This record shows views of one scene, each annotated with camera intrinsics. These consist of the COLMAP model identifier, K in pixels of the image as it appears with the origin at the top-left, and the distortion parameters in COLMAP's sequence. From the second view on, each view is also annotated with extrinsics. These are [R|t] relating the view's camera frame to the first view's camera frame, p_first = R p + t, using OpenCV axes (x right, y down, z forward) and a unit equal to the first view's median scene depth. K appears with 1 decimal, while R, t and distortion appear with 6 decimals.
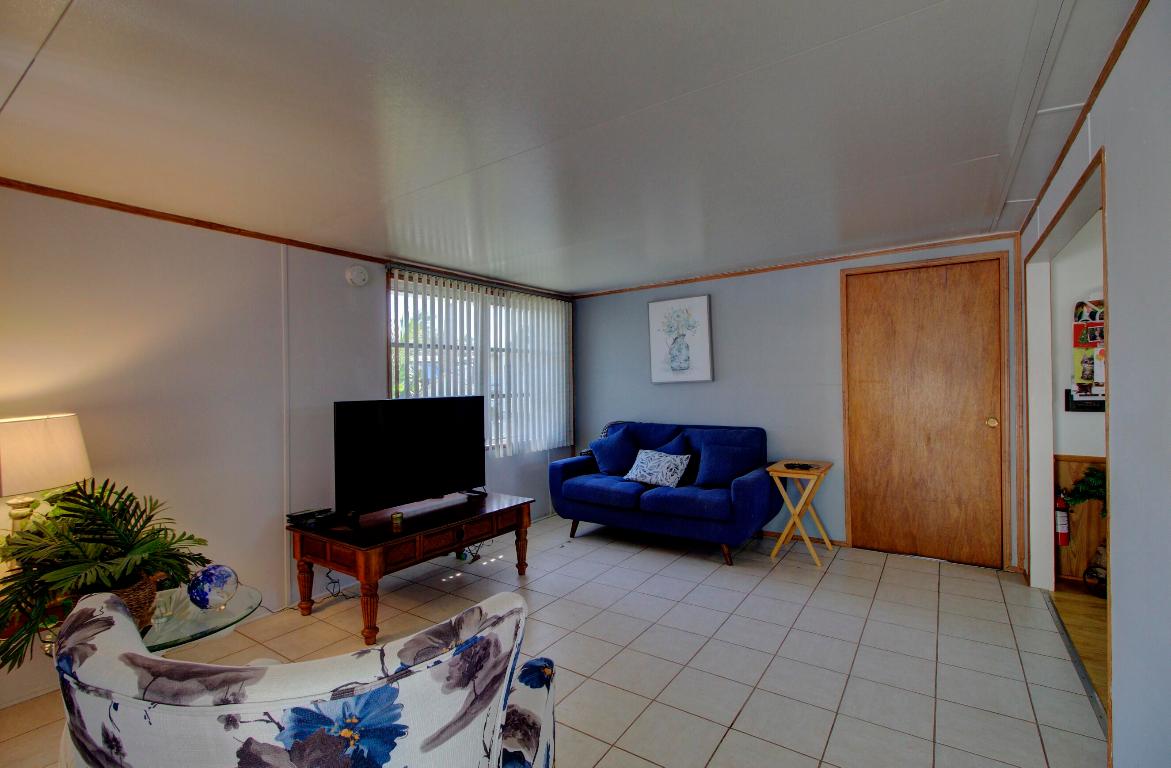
lens RADIAL K [[530.6, 0, 587.4], [0, 530.6, 383.1], [0, 0, 1]] dist [-0.011433, 0.004520]
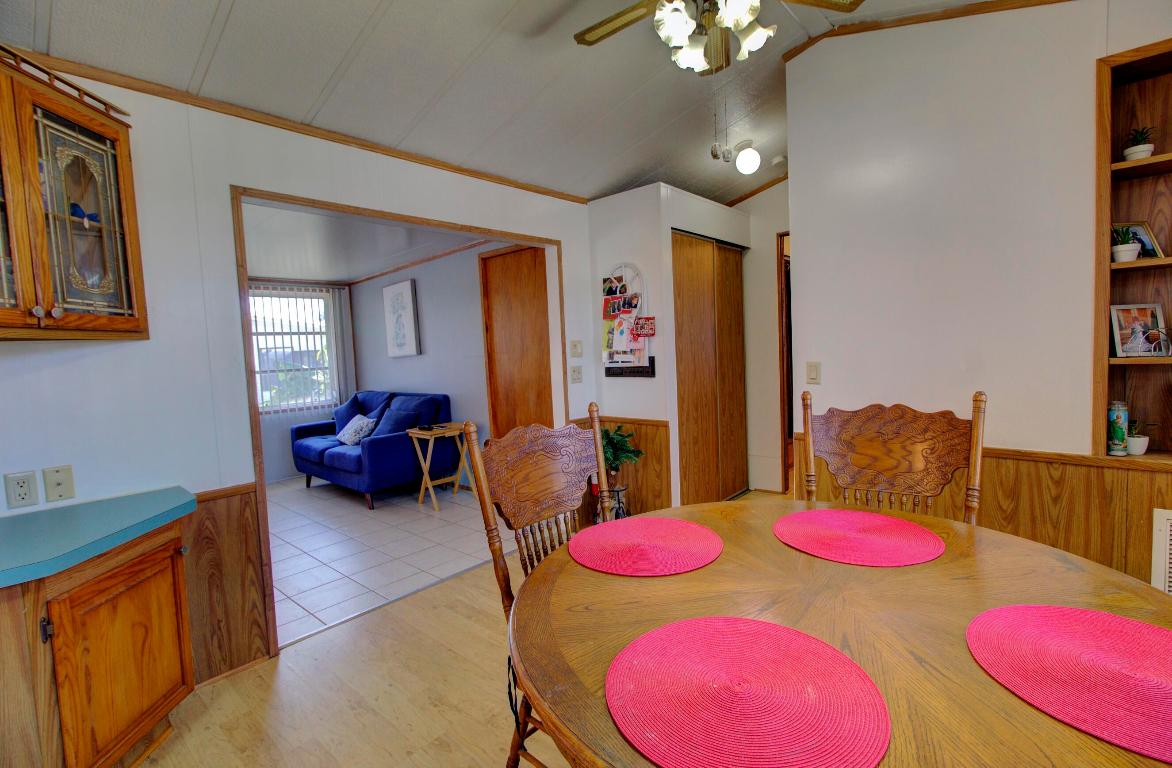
lens RADIAL K [[531.1, 0, 588.9], [0, 531.1, 385.0], [0, 0, 1]] dist [-0.011433, 0.004520]
pose [[0.990261, -0.029000, -0.136169, 0.789101], [0.039394, 0.996460, 0.074266, -0.011027], [0.133534, -0.078907, 0.987898, -0.094172]]
